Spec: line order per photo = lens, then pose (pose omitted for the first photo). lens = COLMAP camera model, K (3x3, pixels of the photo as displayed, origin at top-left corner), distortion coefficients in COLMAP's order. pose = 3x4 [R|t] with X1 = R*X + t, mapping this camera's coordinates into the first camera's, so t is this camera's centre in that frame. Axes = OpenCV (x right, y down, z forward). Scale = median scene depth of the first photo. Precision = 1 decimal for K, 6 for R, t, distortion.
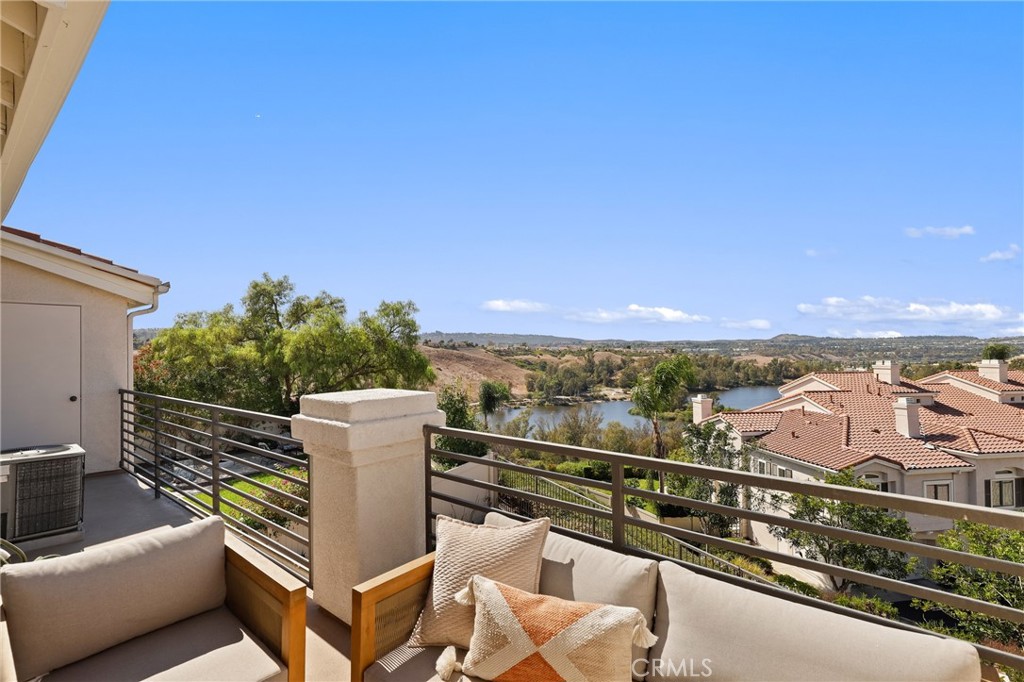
lens RADIAL K [[469.2, 0, 514.5], [0, 469.2, 346.7], [0, 0, 1]] dist [0.000613, 0.000931]
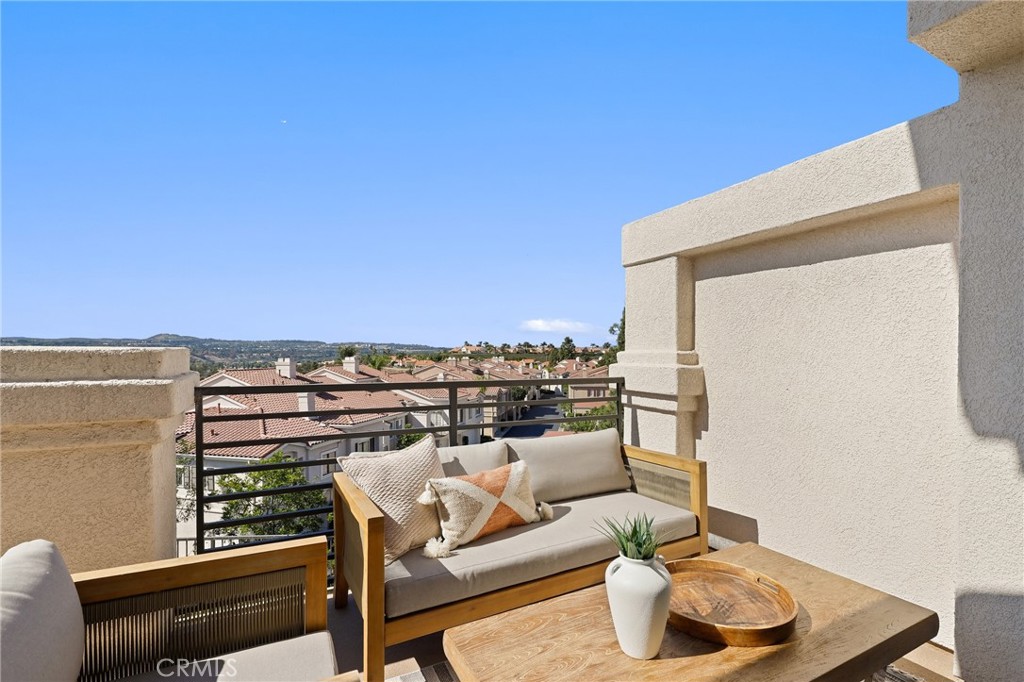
lens RADIAL K [[473.8, 0, 516.1], [0, 473.8, 357.2], [0, 0, 1]] dist [0.001307, 0.000095]
pose [[0.396743, -0.004201, 0.917920, -0.076715], [-0.013013, 0.999863, 0.010200, 0.011350], [-0.917837, -0.015992, 0.396634, 0.022897]]
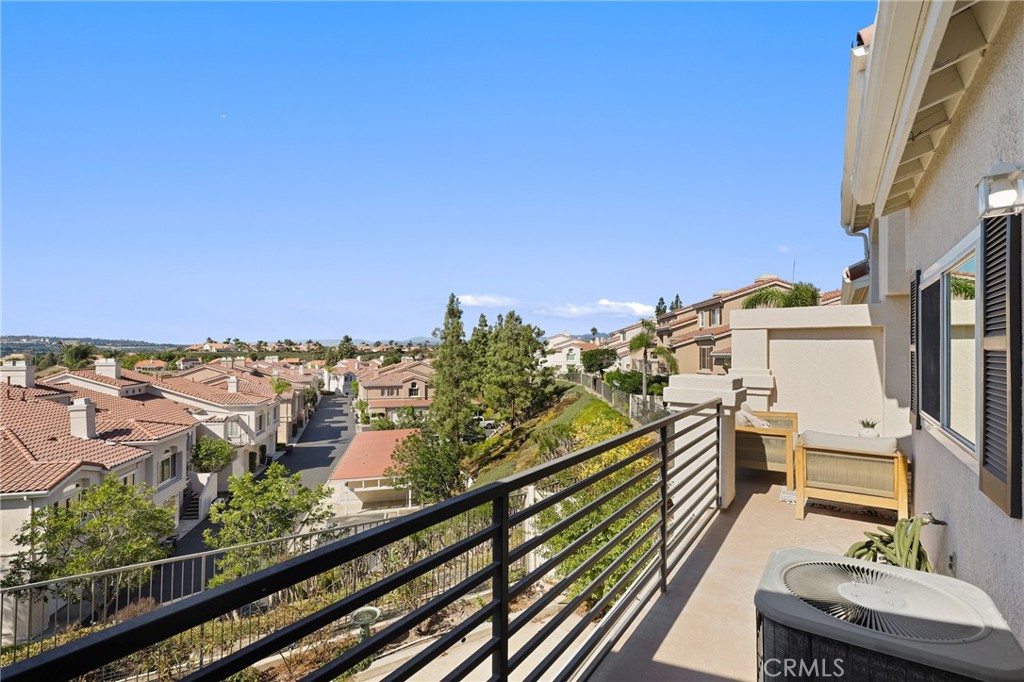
lens RADIAL K [[468.8, 0, 515.5], [0, 468.8, 346.6], [0, 0, 1]] dist [0.002311, 0.000236]
pose [[-0.081729, 0.014357, 0.996551, -0.218377], [-0.015034, 0.999765, -0.015636, 0.003412], [-0.996541, -0.016260, -0.081494, 0.204850]]
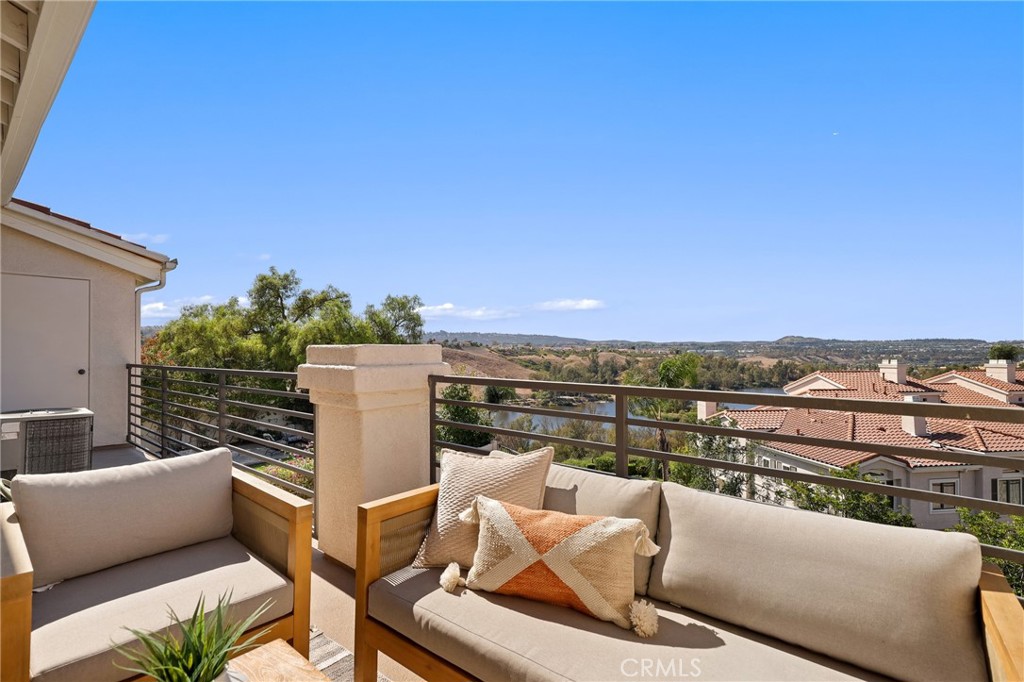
lens RADIAL K [[468.8, 0, 515.5], [0, 468.8, 346.6], [0, 0, 1]] dist [0.002311, 0.000236]
pose [[0.999946, 0.007452, -0.007192, -0.000080], [-0.007456, 0.999972, -0.000505, 0.011582], [0.007188, 0.000559, 0.999974, -0.000608]]
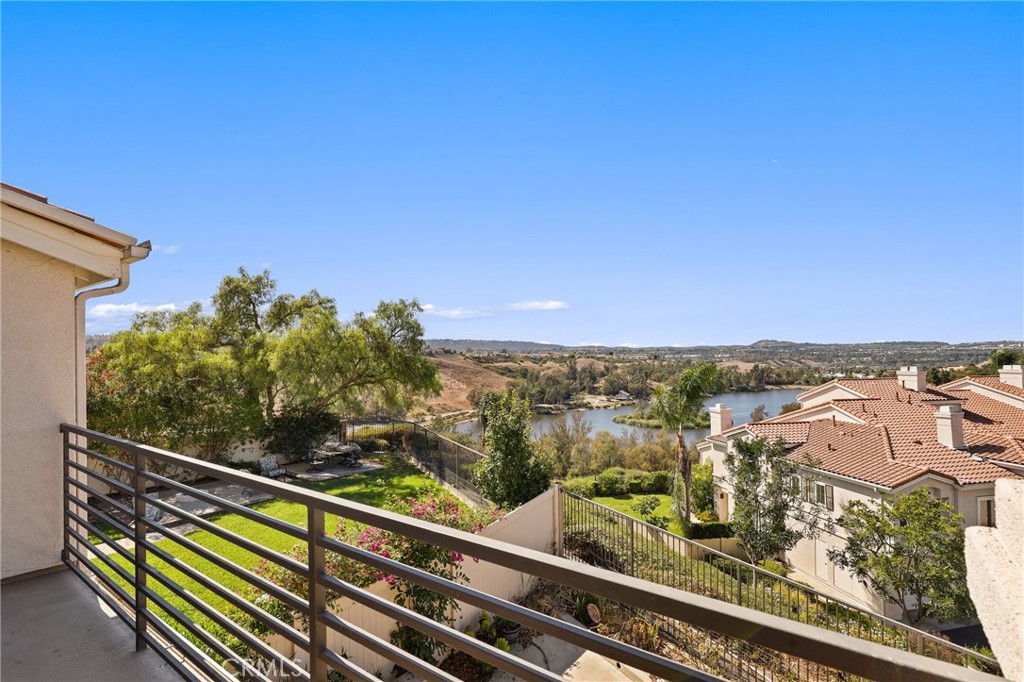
lens RADIAL K [[484.6, 0, 521.1], [0, 484.6, 352.4], [0, 0, 1]] dist [0.000500, -0.000186]
pose [[0.998248, -0.002346, 0.059127, -0.077443], [0.002459, 0.999995, -0.001834, 0.001234], [-0.059122, 0.001976, 0.998249, 0.092254]]
